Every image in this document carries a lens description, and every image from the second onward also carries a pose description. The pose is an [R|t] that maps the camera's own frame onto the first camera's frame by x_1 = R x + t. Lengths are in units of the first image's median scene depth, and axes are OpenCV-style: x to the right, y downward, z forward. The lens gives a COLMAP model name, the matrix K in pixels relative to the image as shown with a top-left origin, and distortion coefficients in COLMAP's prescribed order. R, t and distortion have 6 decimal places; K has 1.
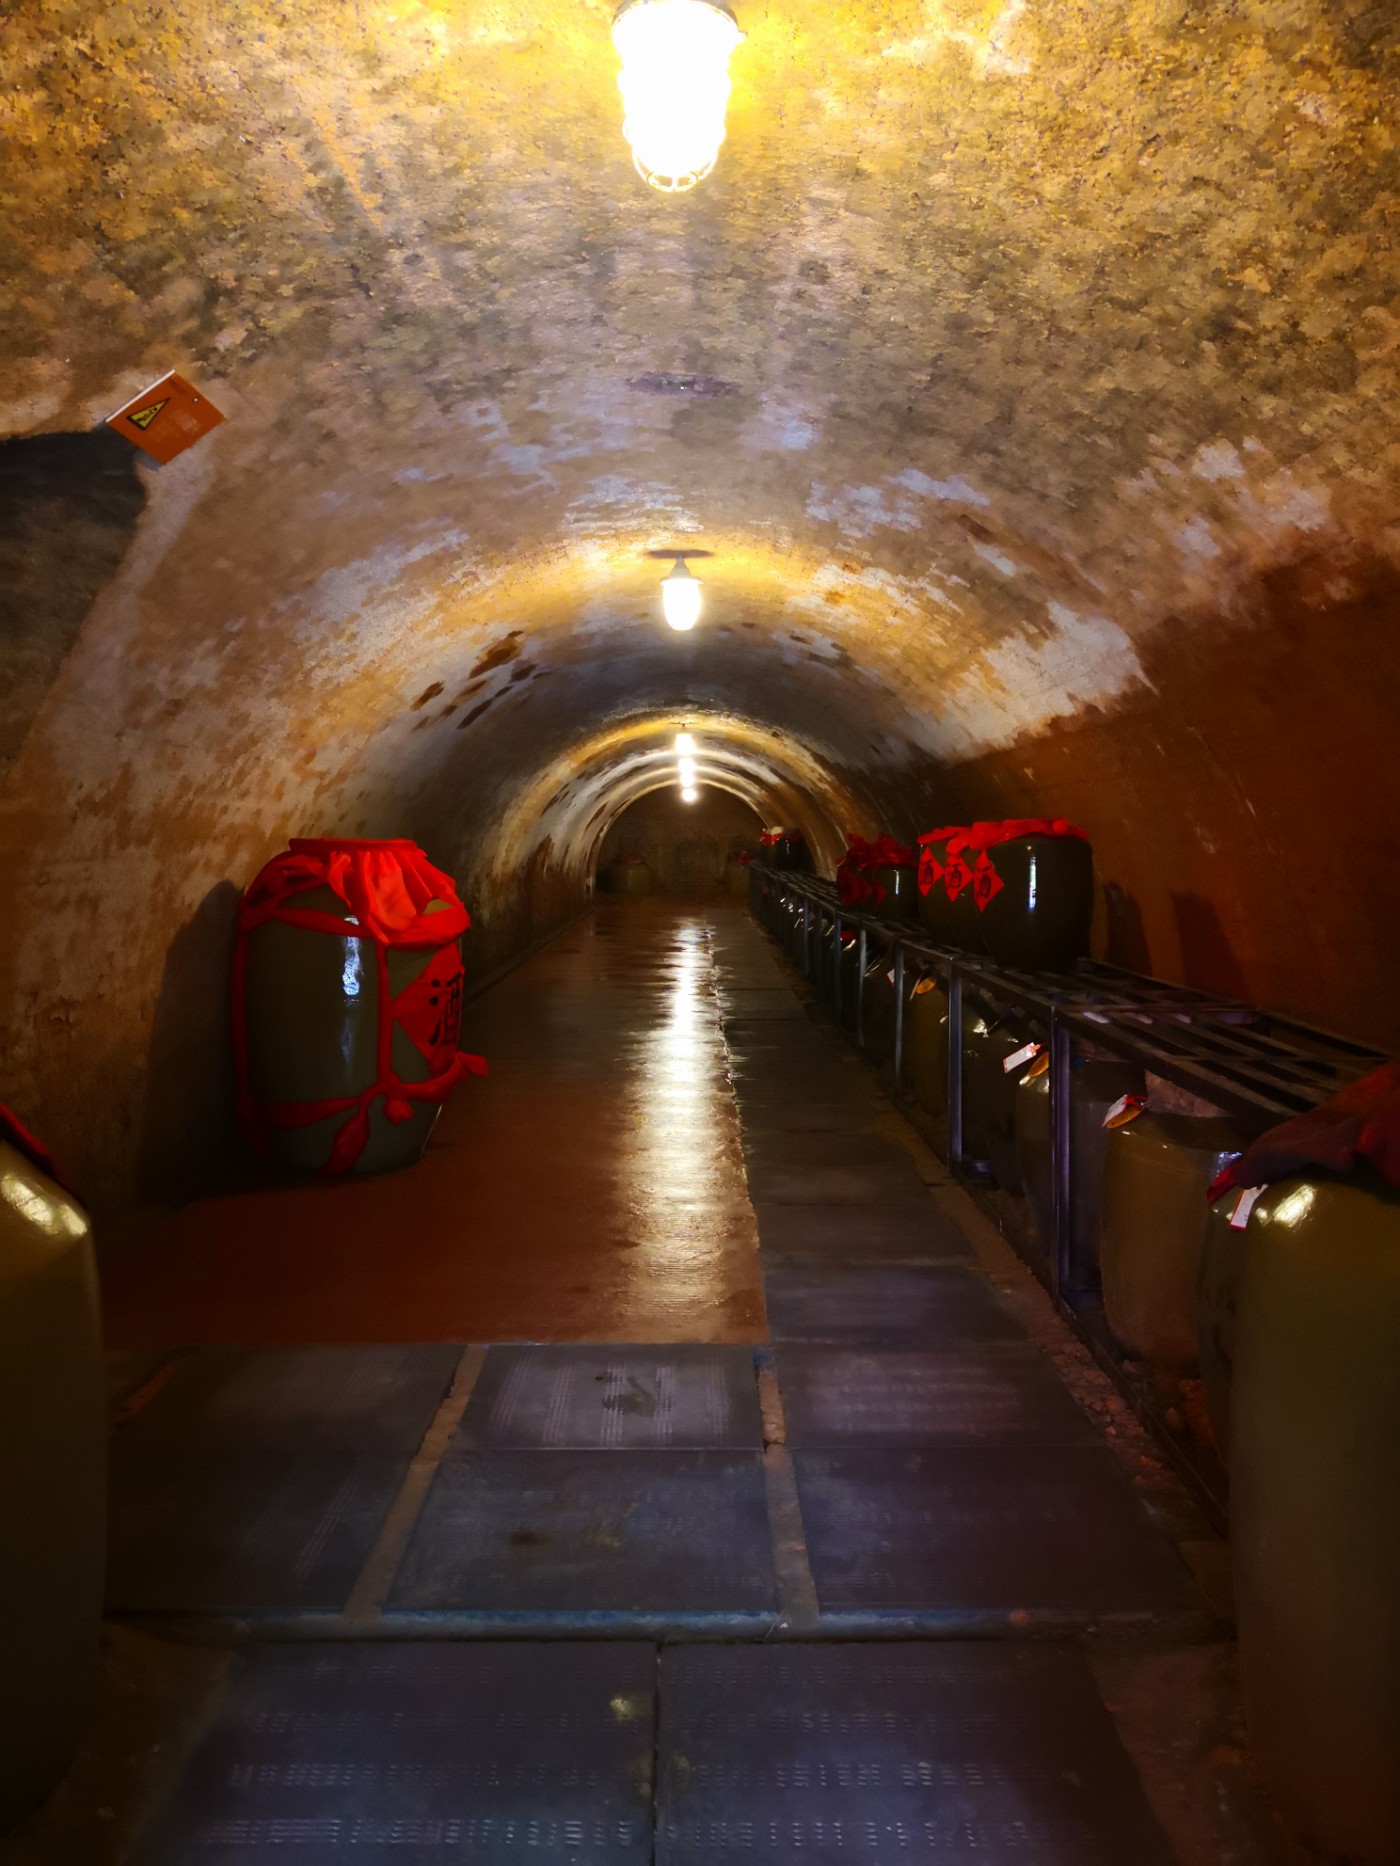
lens RADIAL K [[1550.9, 0, 700.0], [0, 1550.9, 933.0], [0, 0, 1]] dist [0.042240, -0.061720]
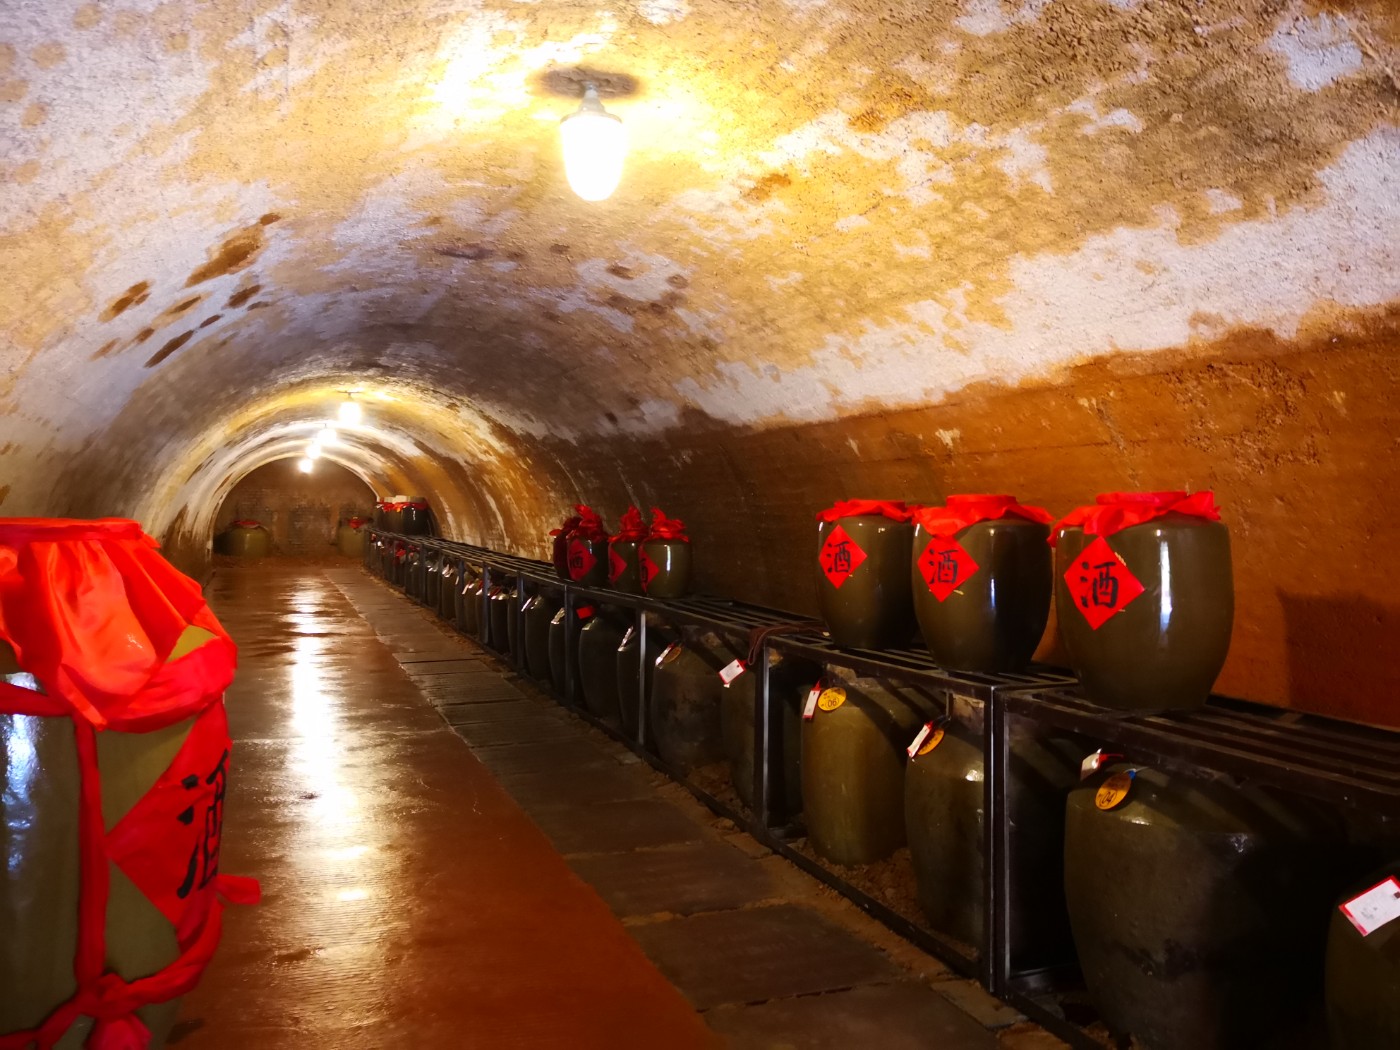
lens RADIAL K [[1163.6, 0, 699.6], [0, 1163.6, 518.6], [0, 0, 1]] dist [0.042240, -0.061720]
pose [[0.938647, 0.000622, 0.344878, -0.092194], [0.016246, 0.998809, -0.046017, -0.024768], [-0.344495, 0.048796, 0.937519, 0.349569]]
